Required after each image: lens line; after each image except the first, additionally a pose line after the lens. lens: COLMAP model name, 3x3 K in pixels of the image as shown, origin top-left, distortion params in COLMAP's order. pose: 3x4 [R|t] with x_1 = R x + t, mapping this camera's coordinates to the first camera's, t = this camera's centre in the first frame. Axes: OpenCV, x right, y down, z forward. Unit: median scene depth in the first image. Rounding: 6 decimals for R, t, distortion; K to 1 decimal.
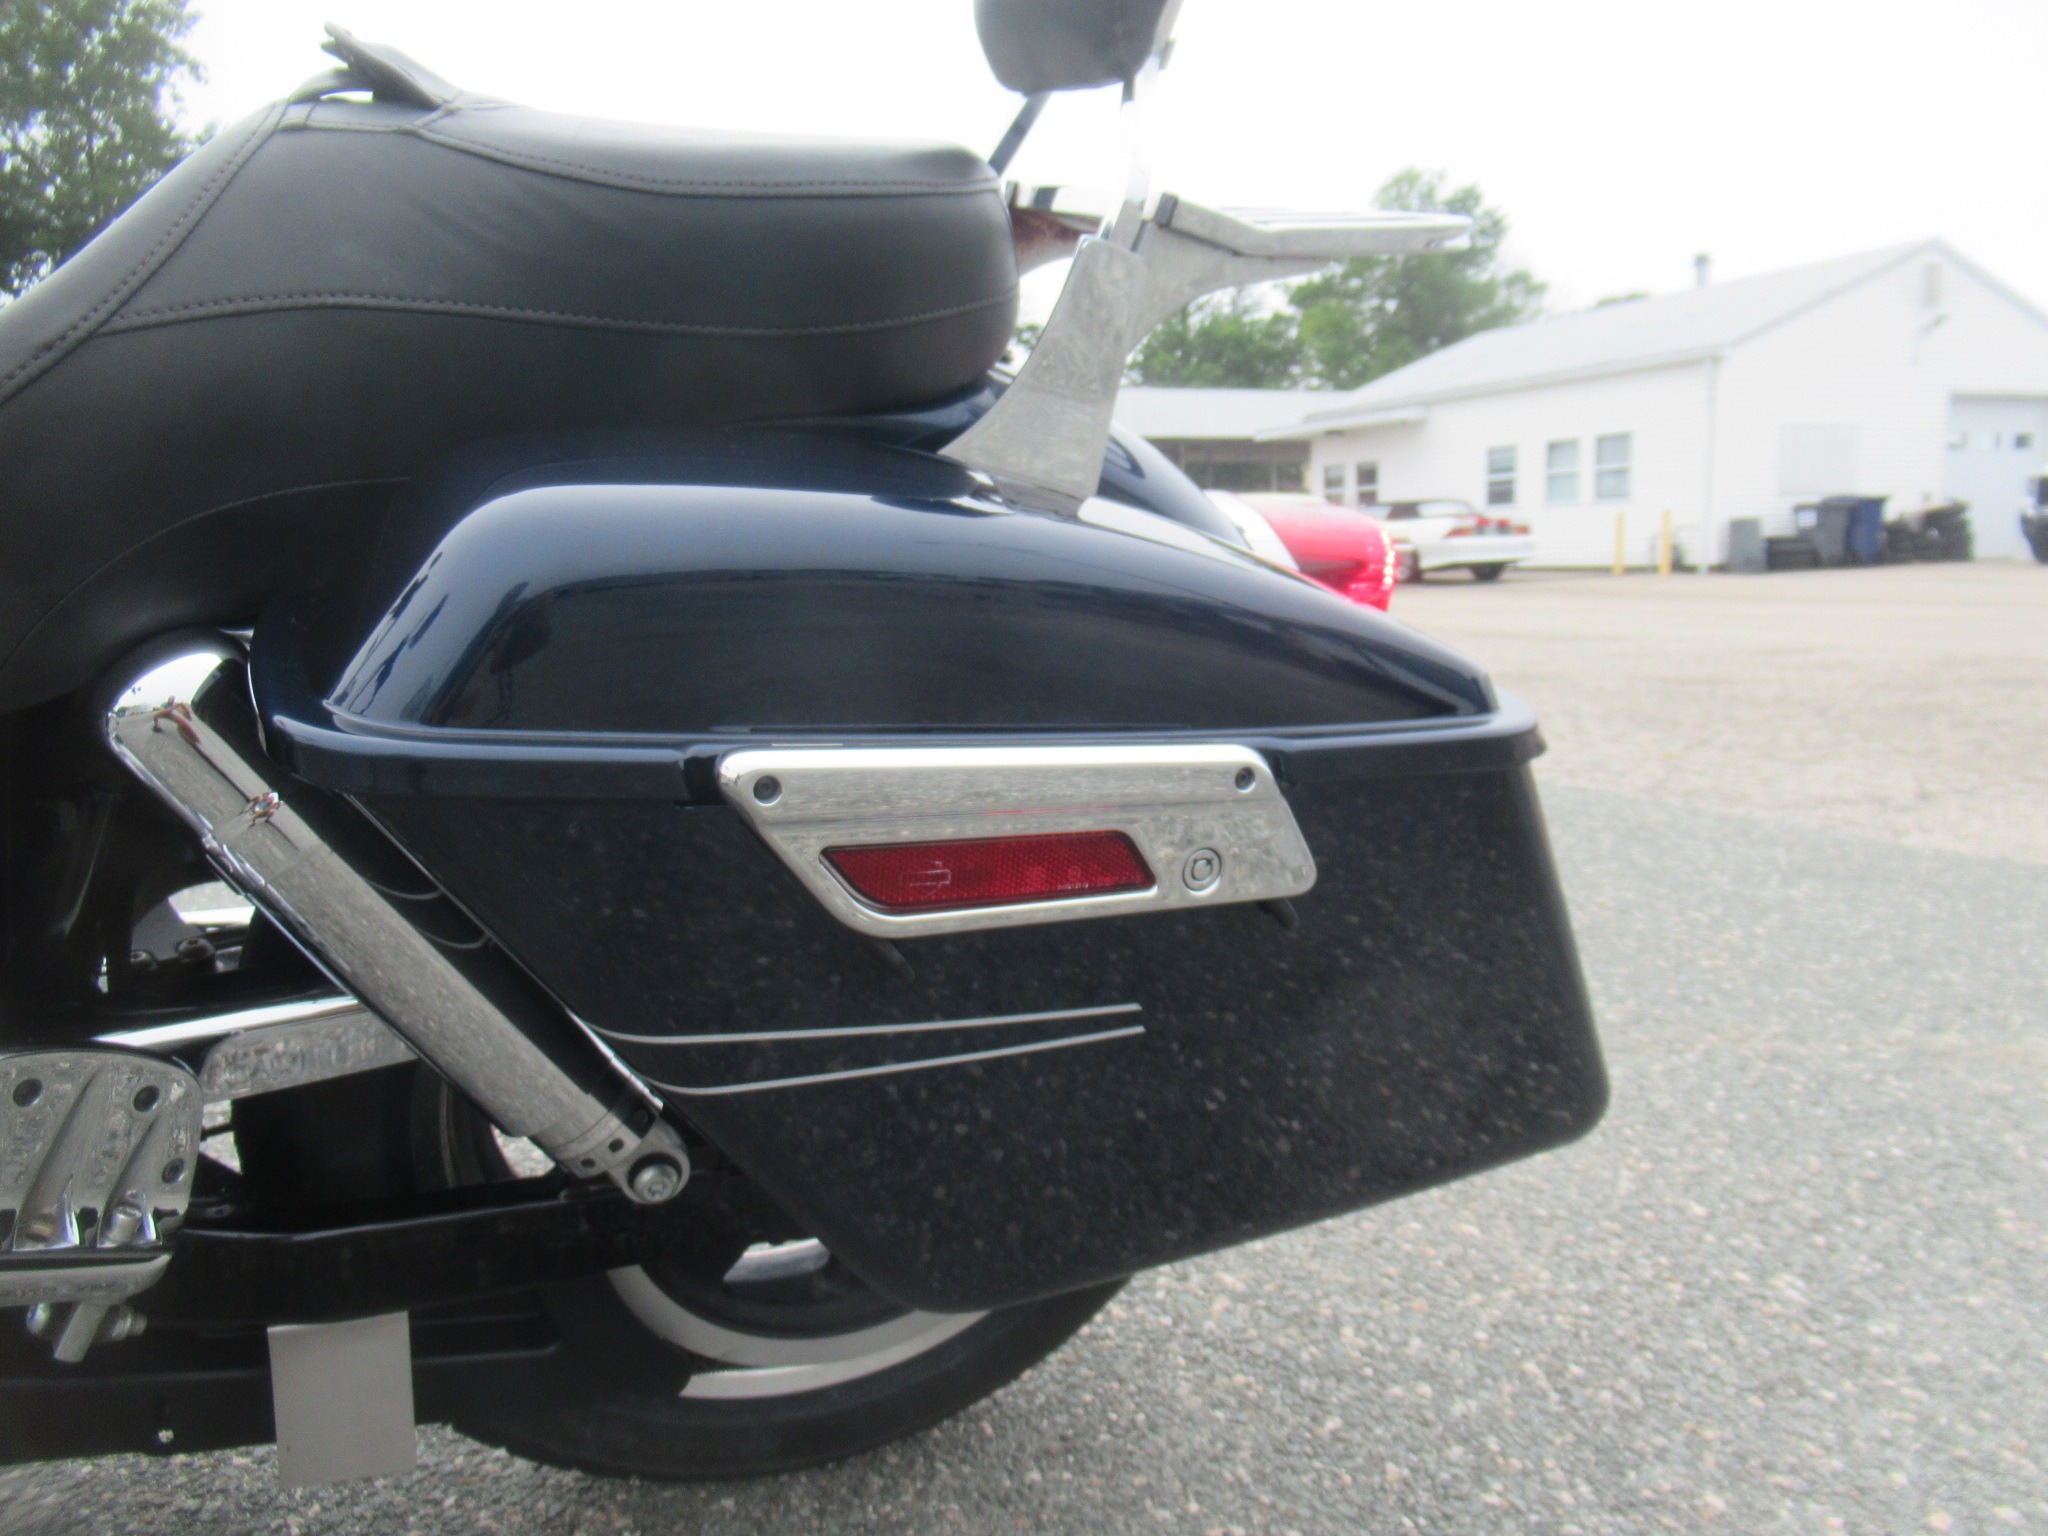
lens RADIAL K [[1508.9, 0, 966.1], [0, 1508.9, 783.0], [0, 0, 1]] dist [0.002520, -0.016221]
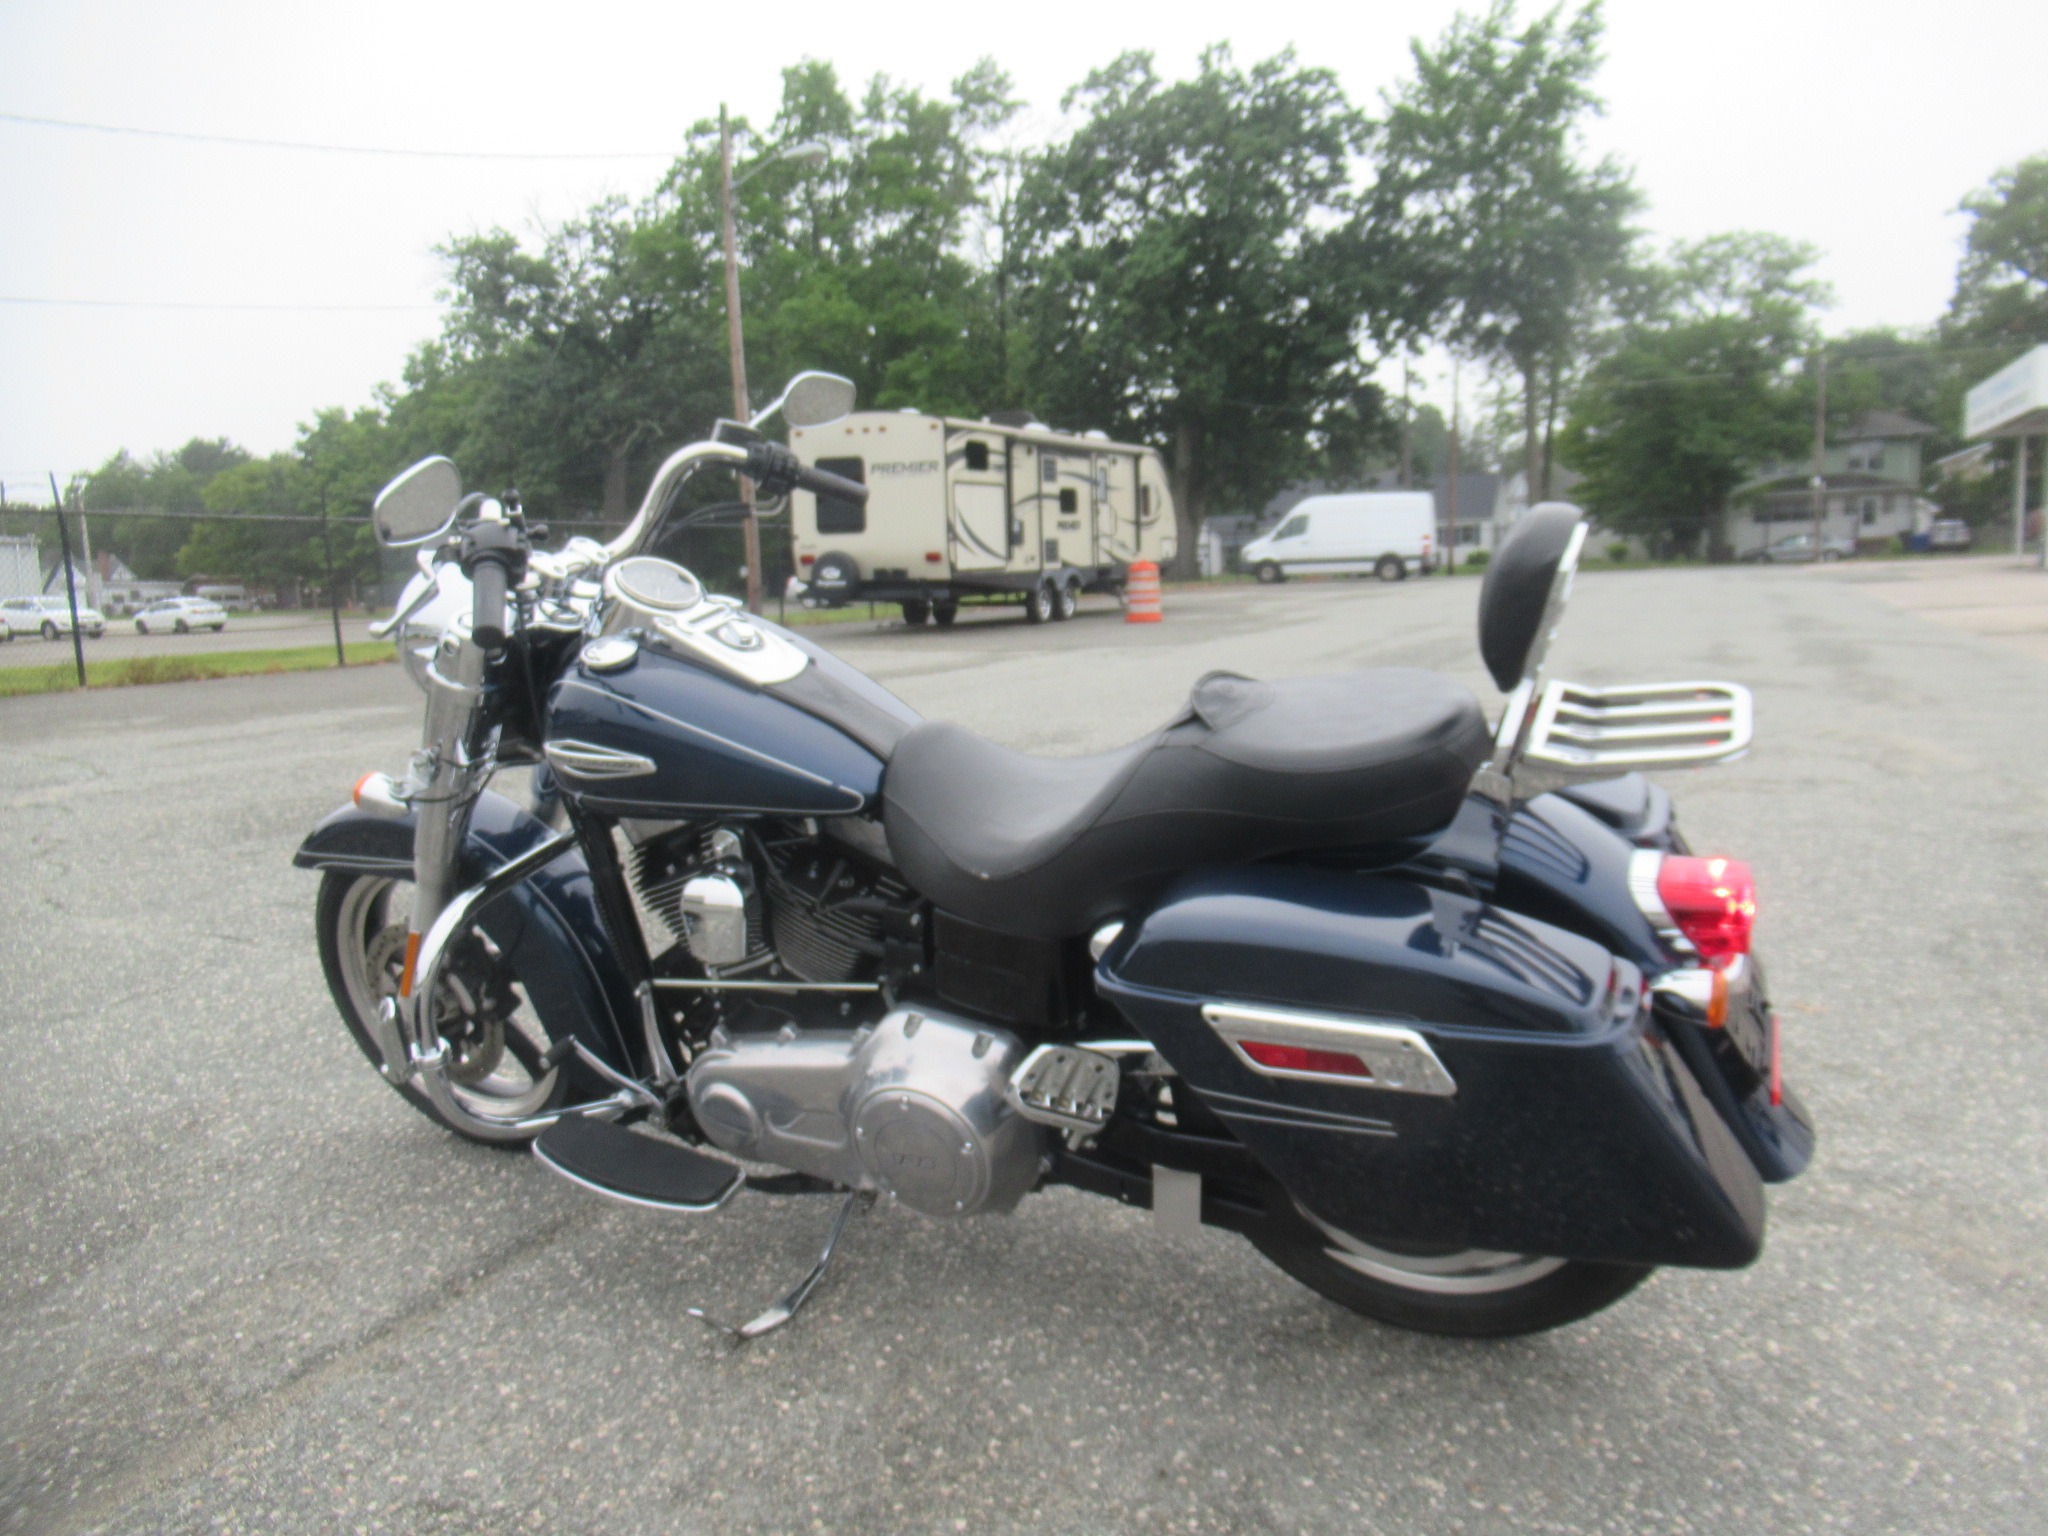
lens RADIAL K [[1439.6, 0, 1024.1], [0, 1439.6, 800.9], [0, 0, 1]] dist [-0.009860, -0.007800]
pose [[0.683068, 0.098135, -0.723732, 0.658380], [-0.082611, 0.994954, 0.056942, -0.223506], [0.725667, 0.020893, 0.687728, -0.507742]]
